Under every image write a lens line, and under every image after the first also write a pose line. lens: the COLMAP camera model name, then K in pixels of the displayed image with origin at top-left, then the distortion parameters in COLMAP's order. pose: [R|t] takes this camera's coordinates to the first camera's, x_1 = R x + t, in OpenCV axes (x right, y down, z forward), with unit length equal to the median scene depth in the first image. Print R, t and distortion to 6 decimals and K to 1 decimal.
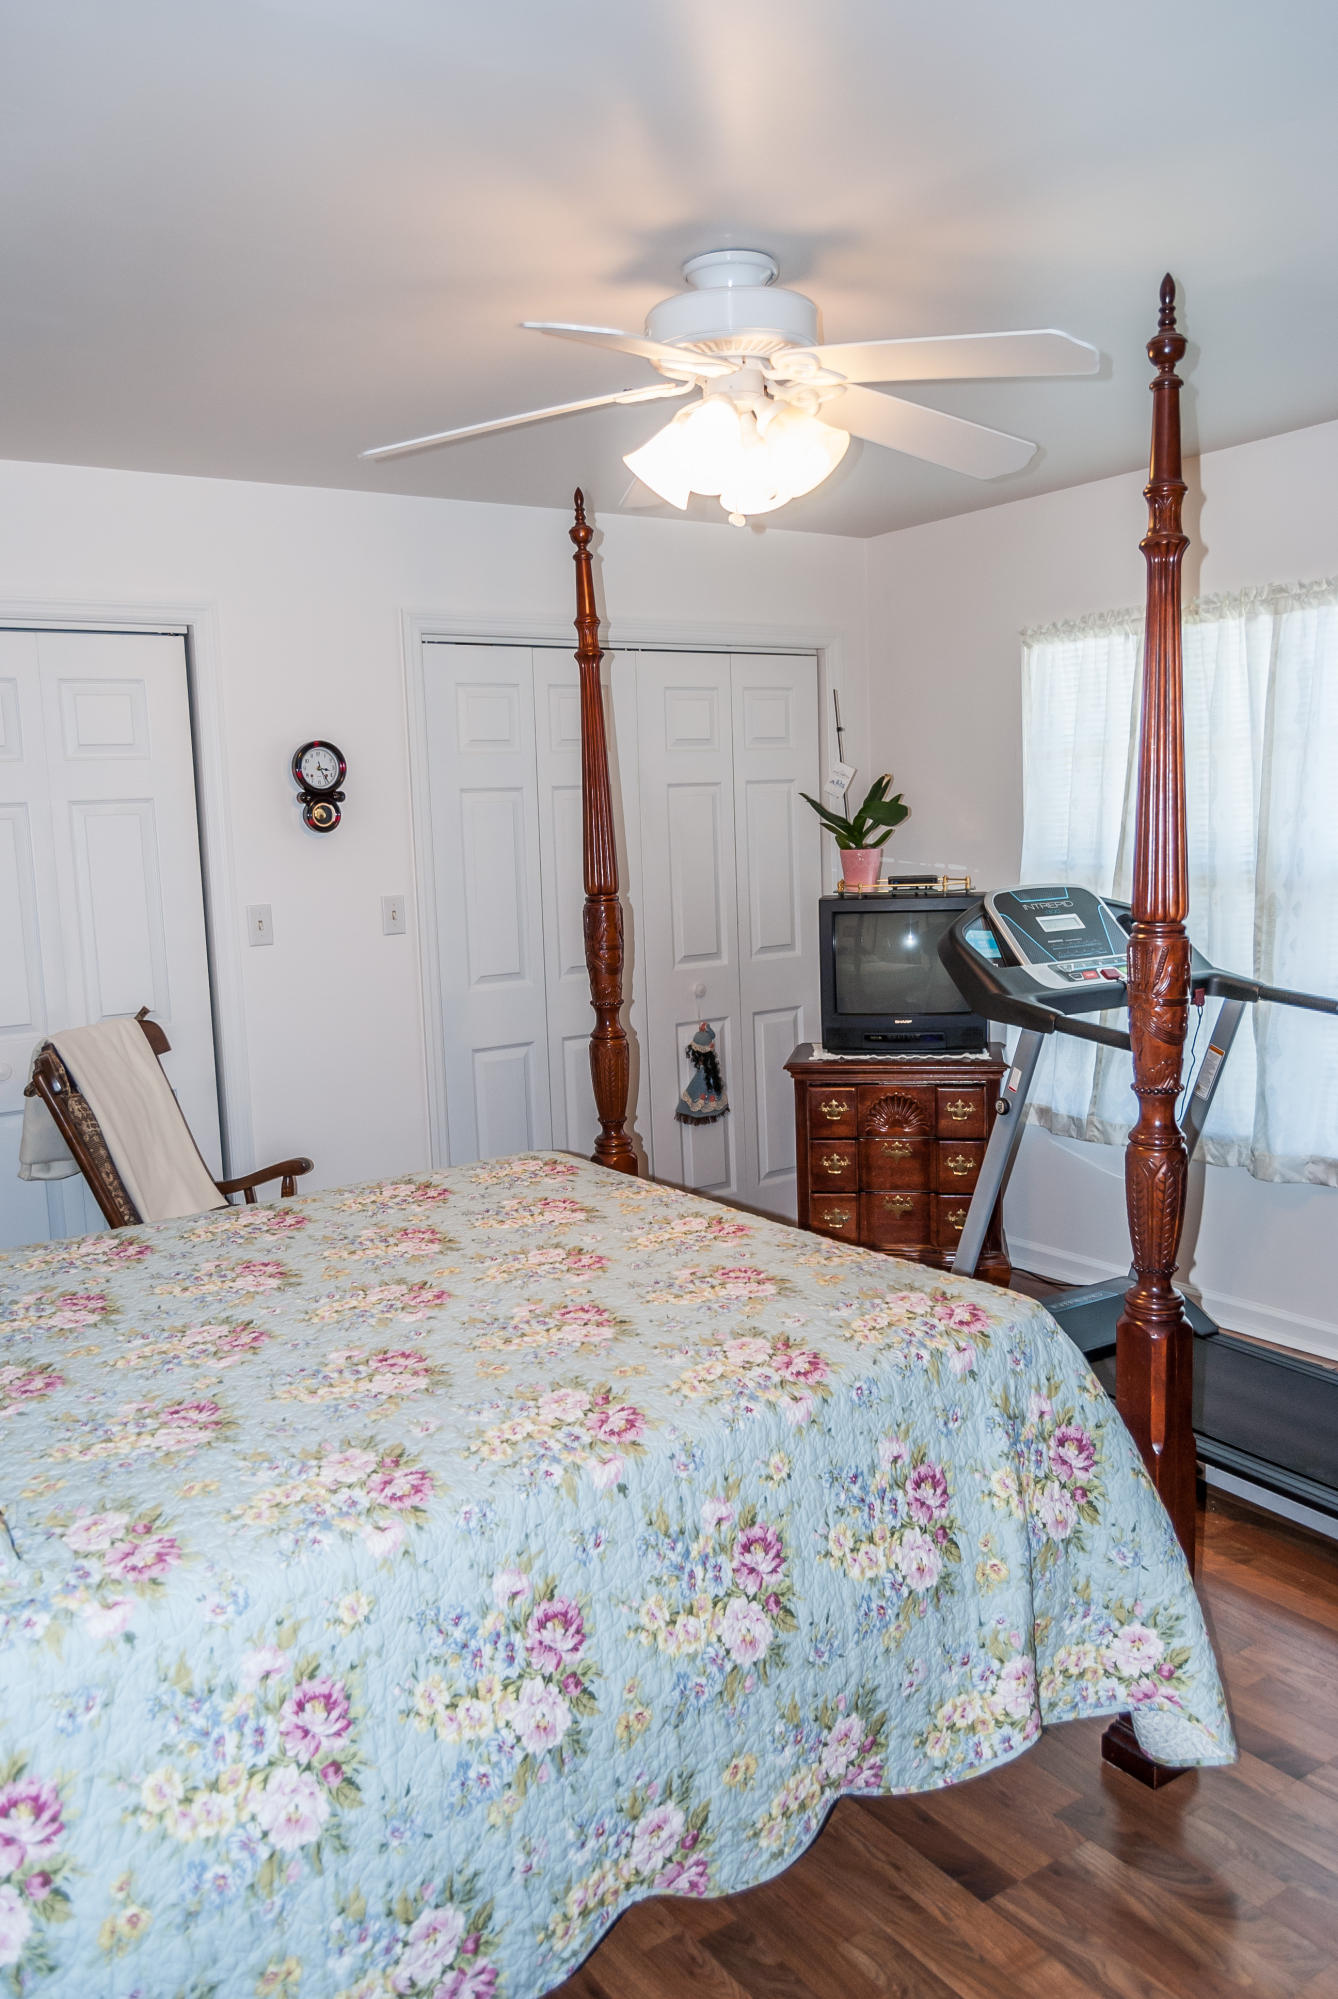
lens RADIAL K [[1541.3, 0, 656.6], [0, 1541.3, 999.4], [0, 0, 1]] dist [-0.006519, 0.012569]
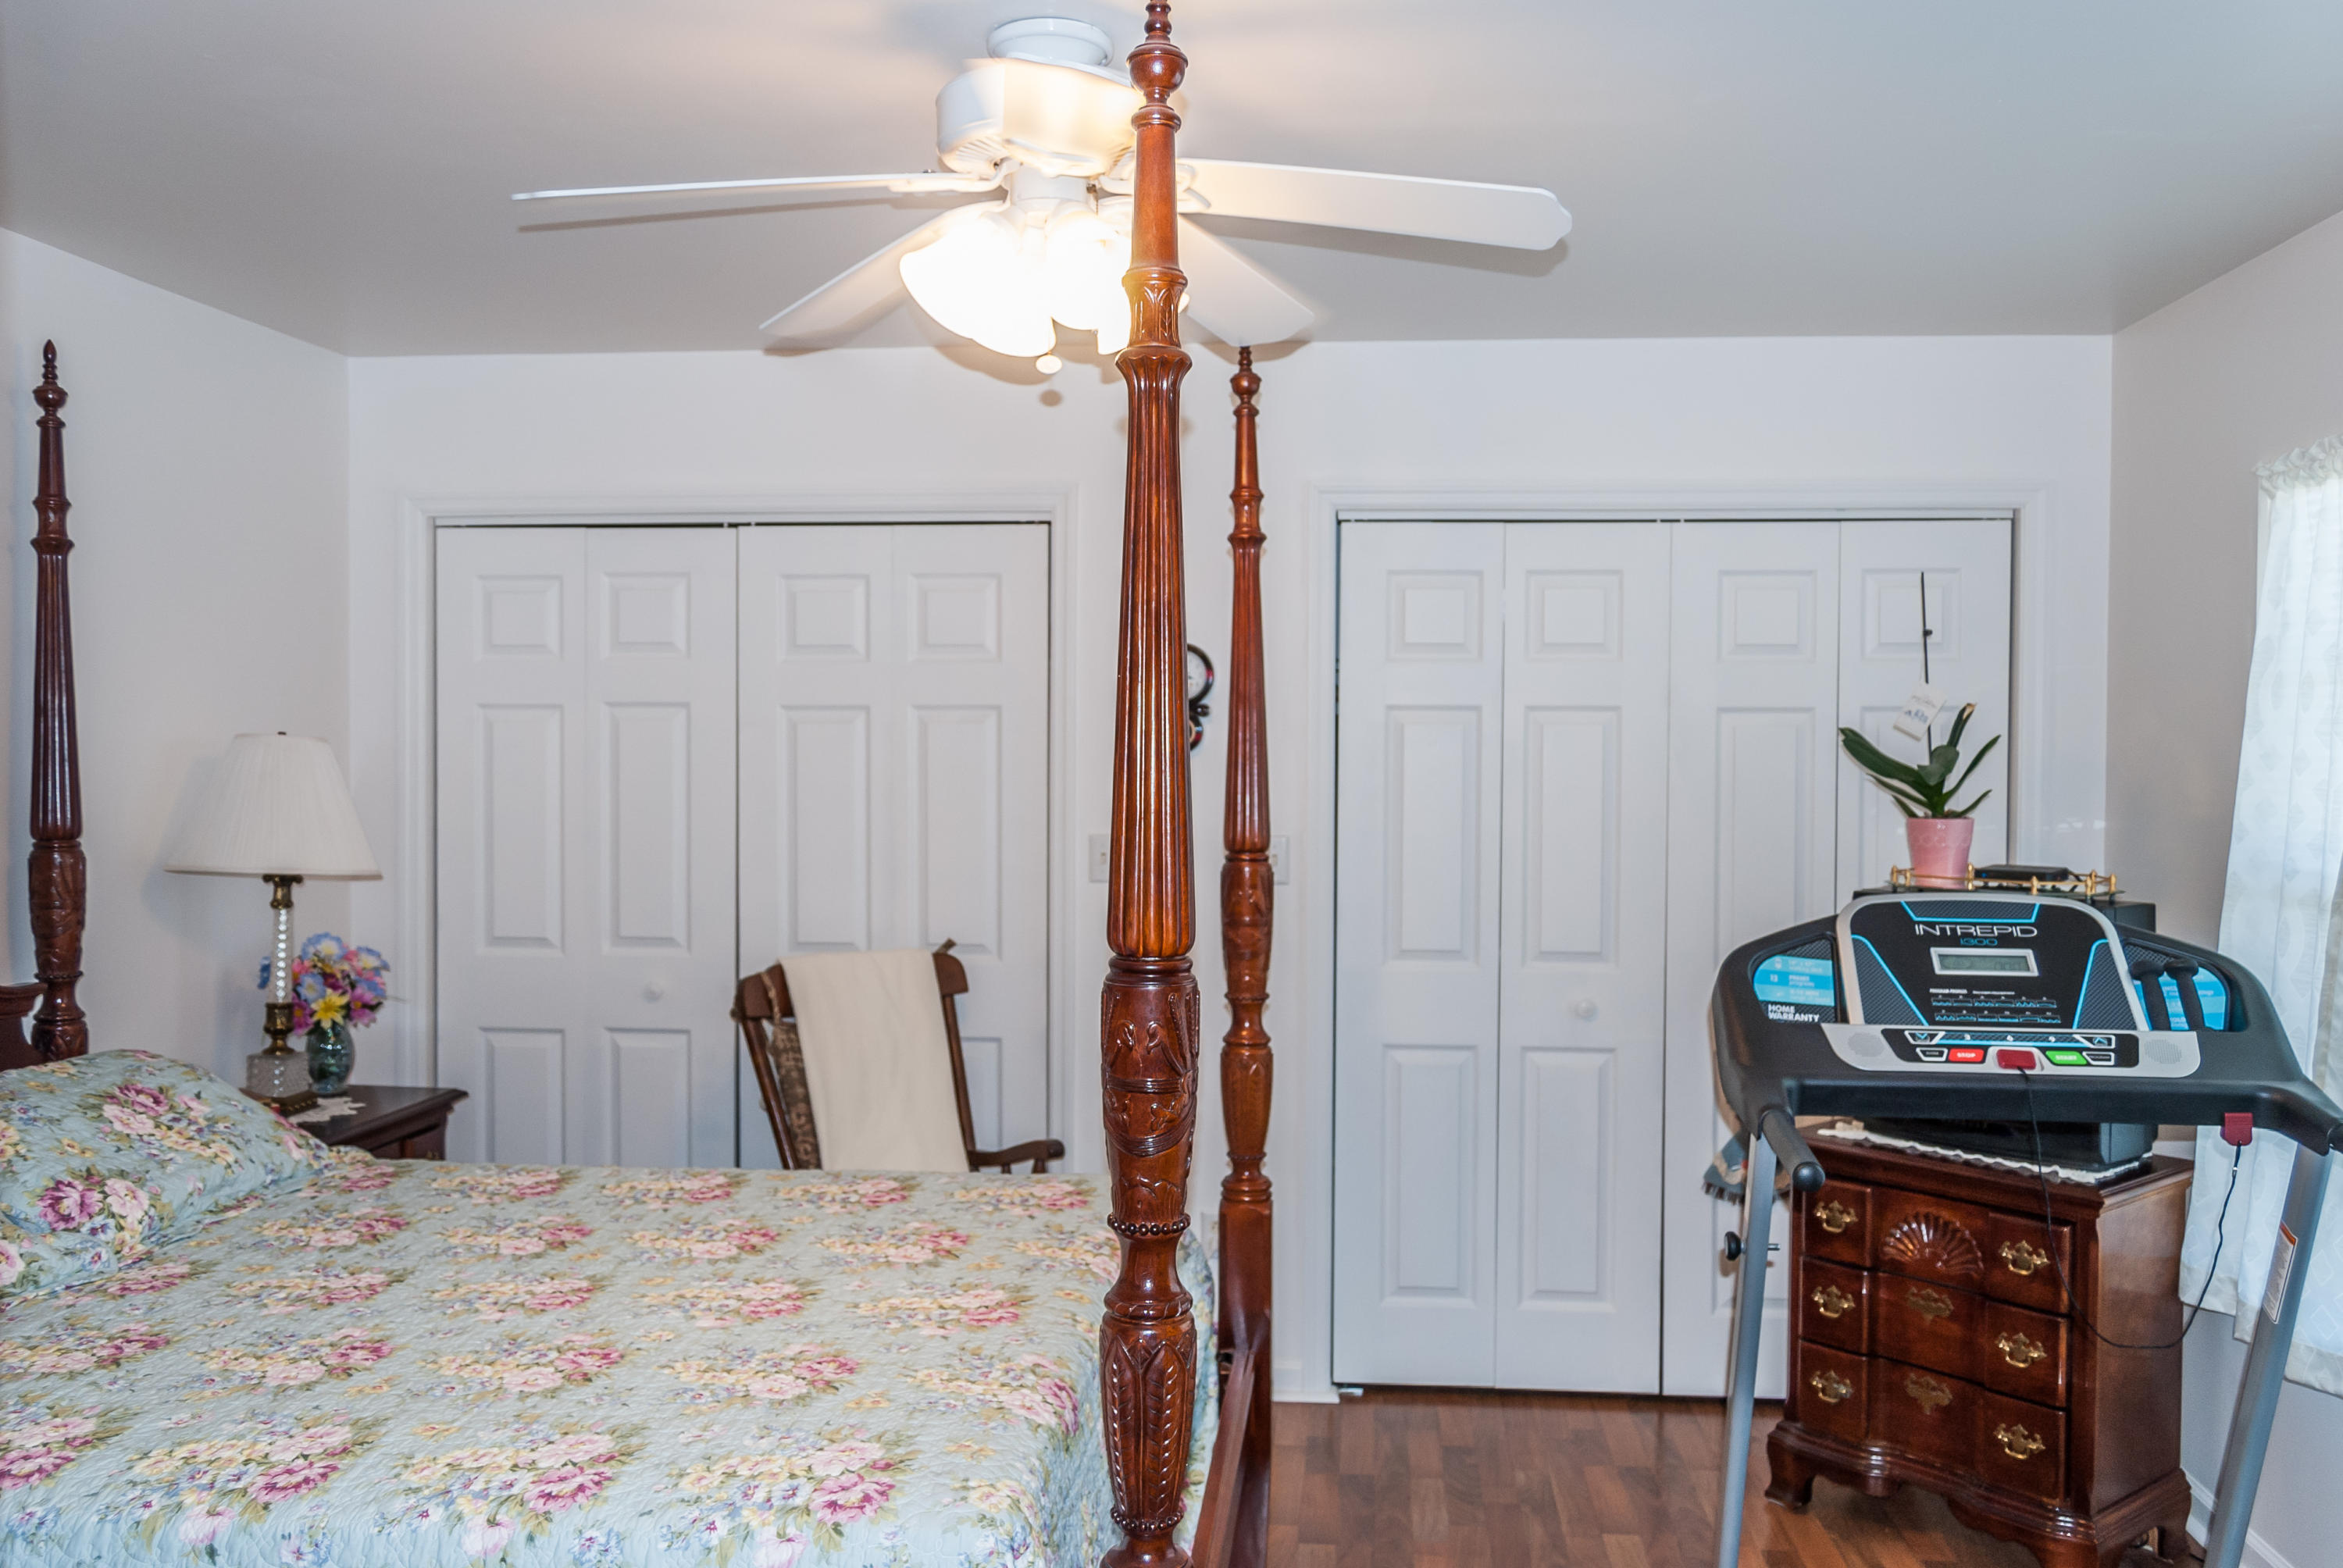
lens RADIAL K [[1909.0, 0, 1170.5], [0, 1909.0, 769.6], [0, 0, 1]] dist [-0.001667, -0.001202]
pose [[0.772079, 0.052427, -0.633360, 0.658970], [-0.111508, 0.992307, -0.053790, -0.067284], [0.625668, 0.112155, 0.771985, 0.318017]]
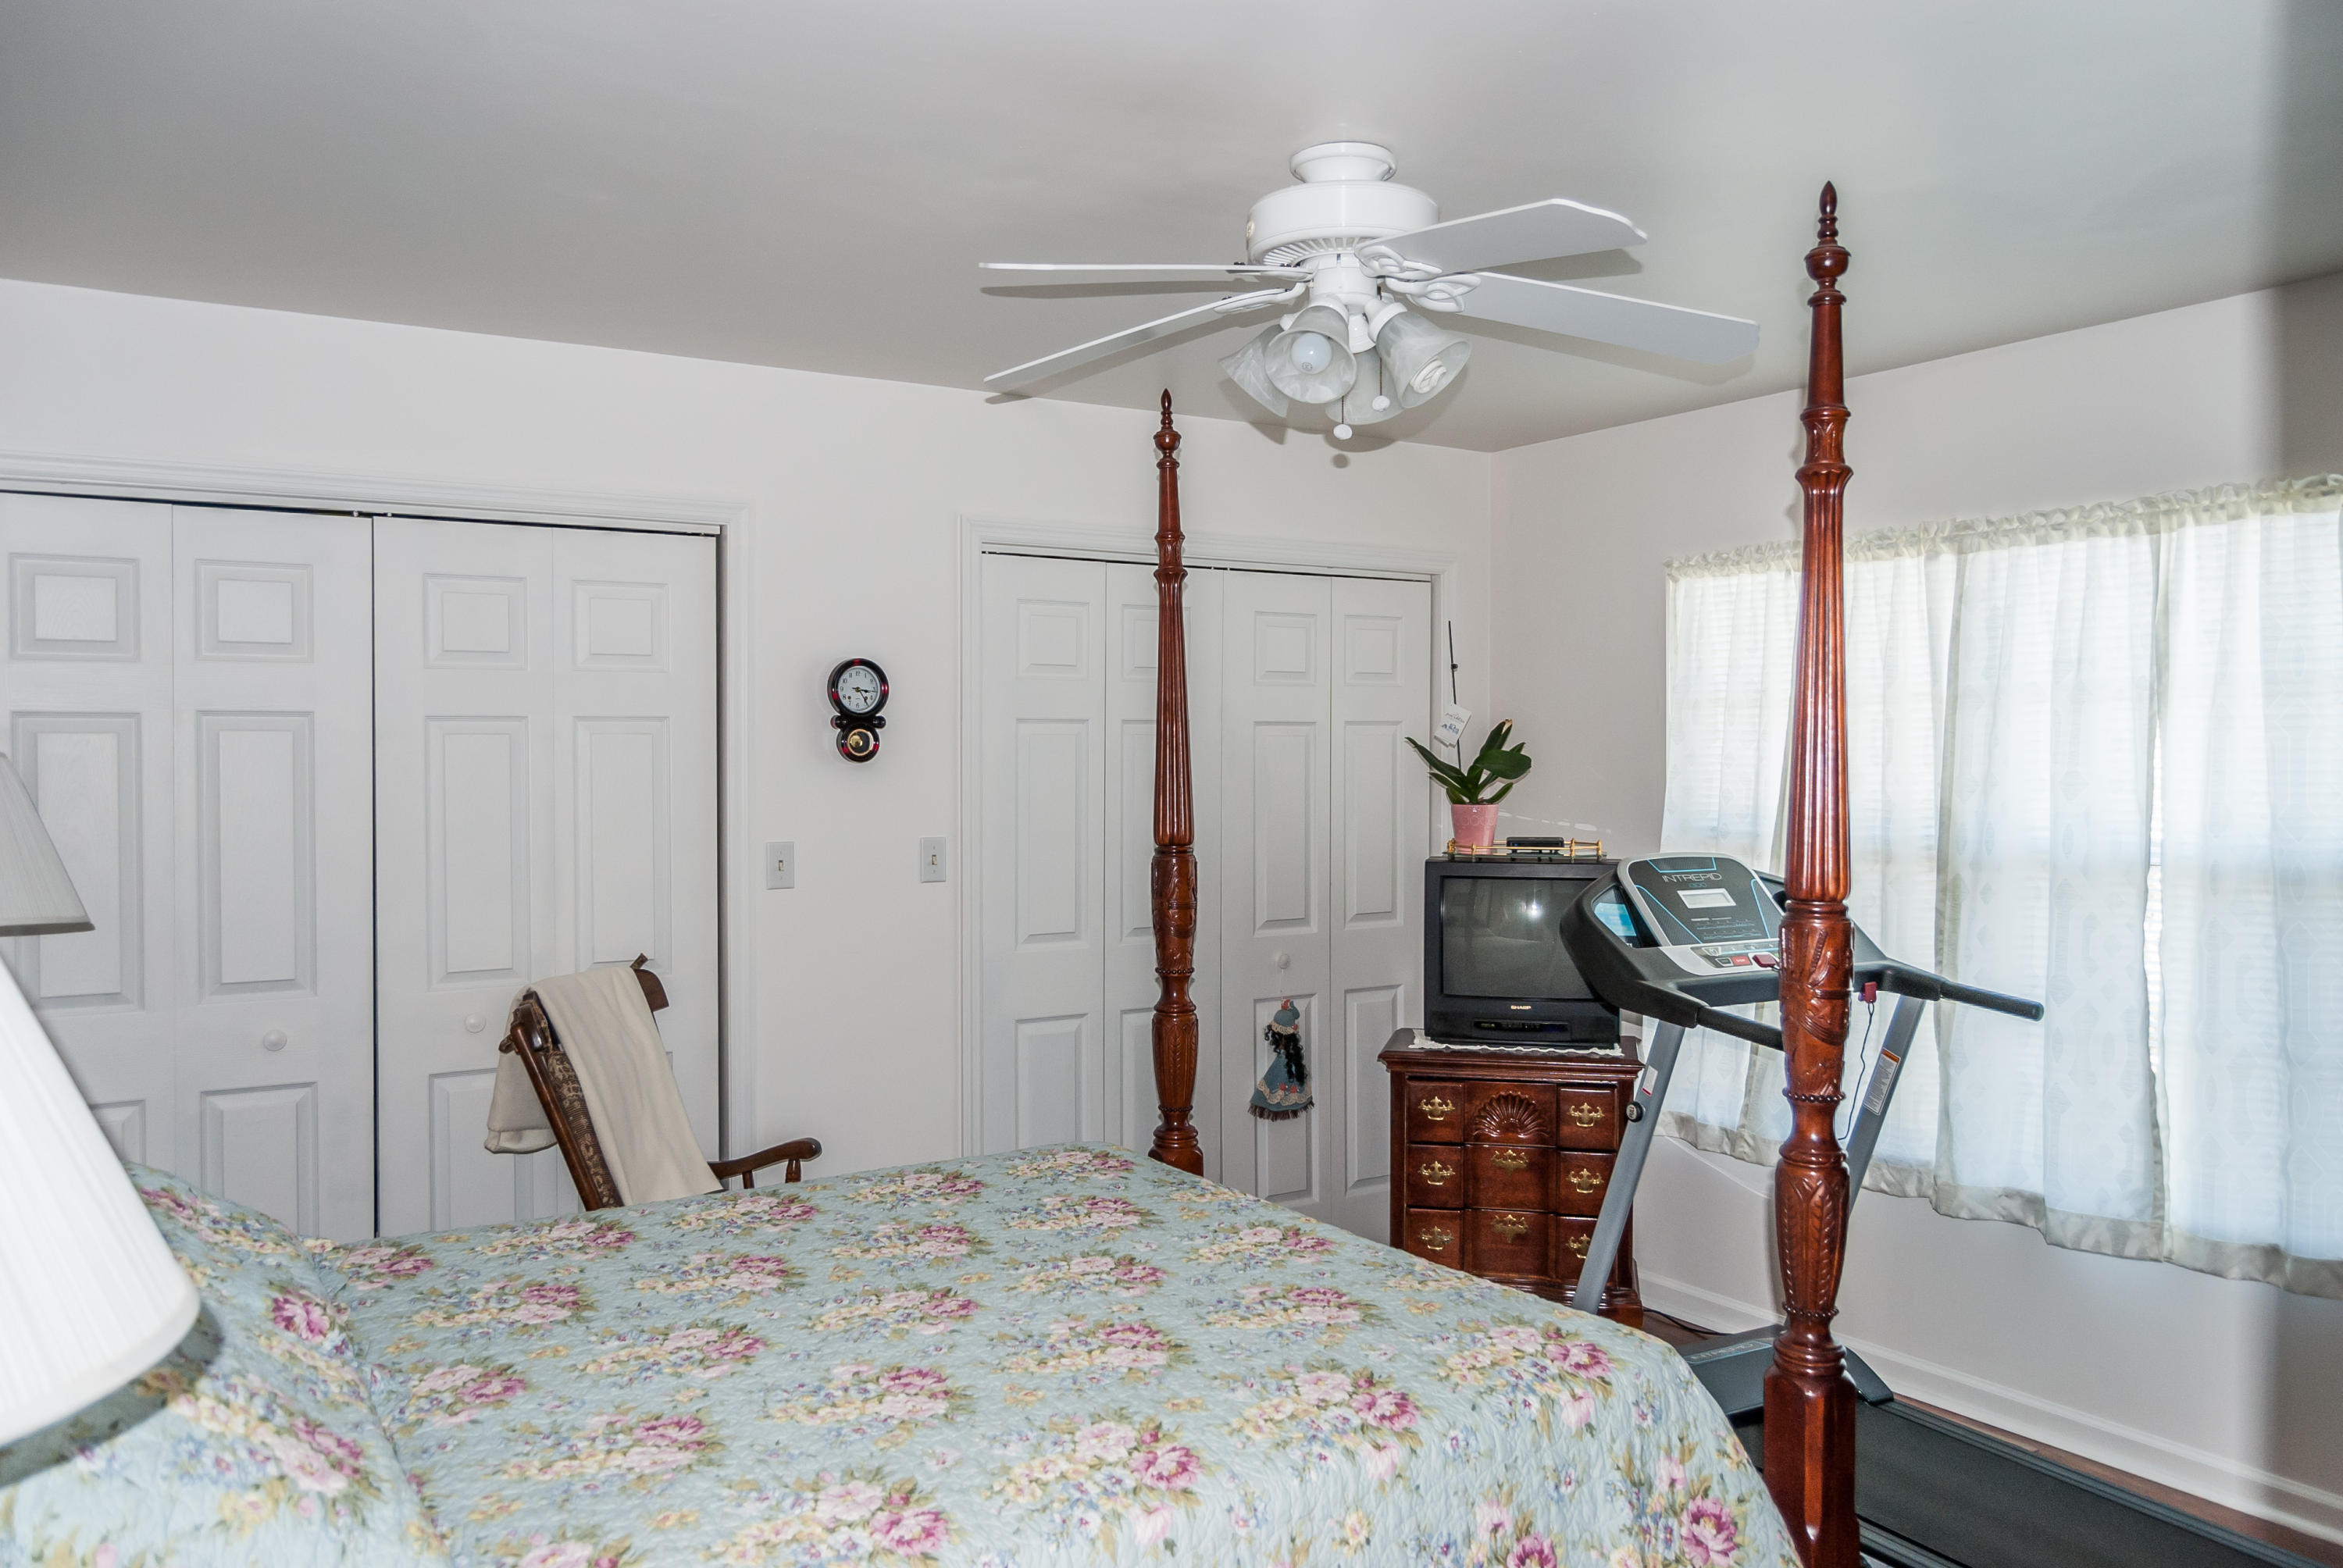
lens RADIAL K [[1806.4, 0, 1178.8], [0, 1806.4, 779.3], [0, 0, 1]] dist [-0.006519, 0.012569]
pose [[0.998742, 0.036911, -0.033951, 0.000571], [-0.040291, 0.993660, -0.104962, 0.002177], [0.029861, 0.106198, 0.993897, -0.019319]]
